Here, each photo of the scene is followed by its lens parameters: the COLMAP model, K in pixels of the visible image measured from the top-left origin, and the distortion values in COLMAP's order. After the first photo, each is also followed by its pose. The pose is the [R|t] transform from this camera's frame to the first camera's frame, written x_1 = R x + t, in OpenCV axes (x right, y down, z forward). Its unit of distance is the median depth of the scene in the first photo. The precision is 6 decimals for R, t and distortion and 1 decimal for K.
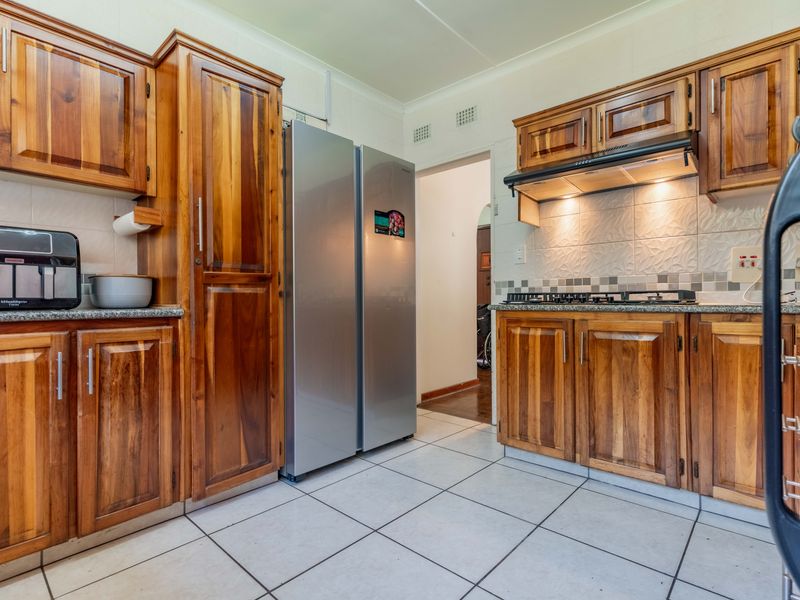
lens RADIAL K [[413.0, 0, 399.5], [0, 413.0, 297.9], [0, 0, 1]] dist [-0.002289, 0.001045]
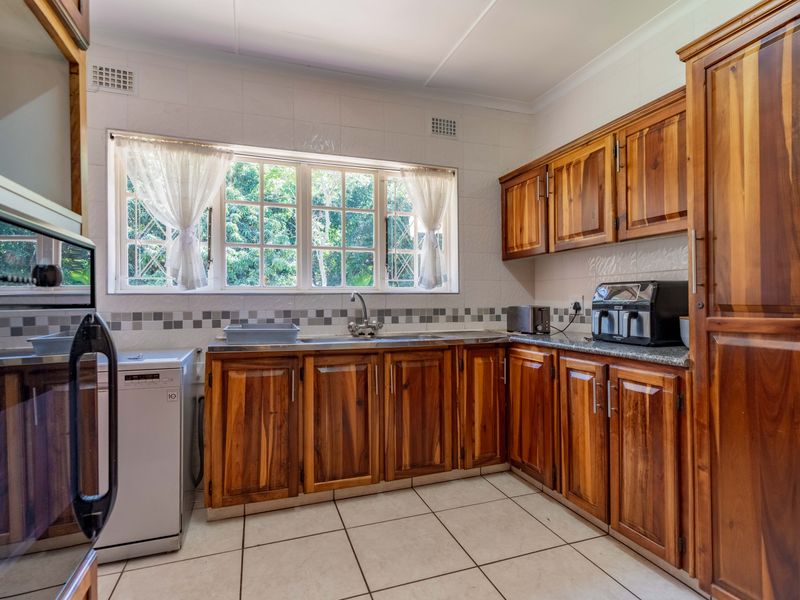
lens RADIAL K [[413.0, 0, 399.1], [0, 413.0, 301.5], [0, 0, 1]] dist [-0.002289, 0.001045]
pose [[-0.472806, 0.008241, -0.881128, 0.572990], [0.011445, 0.999929, 0.003210, -0.112339], [0.881092, -0.008567, -0.472867, 0.916096]]
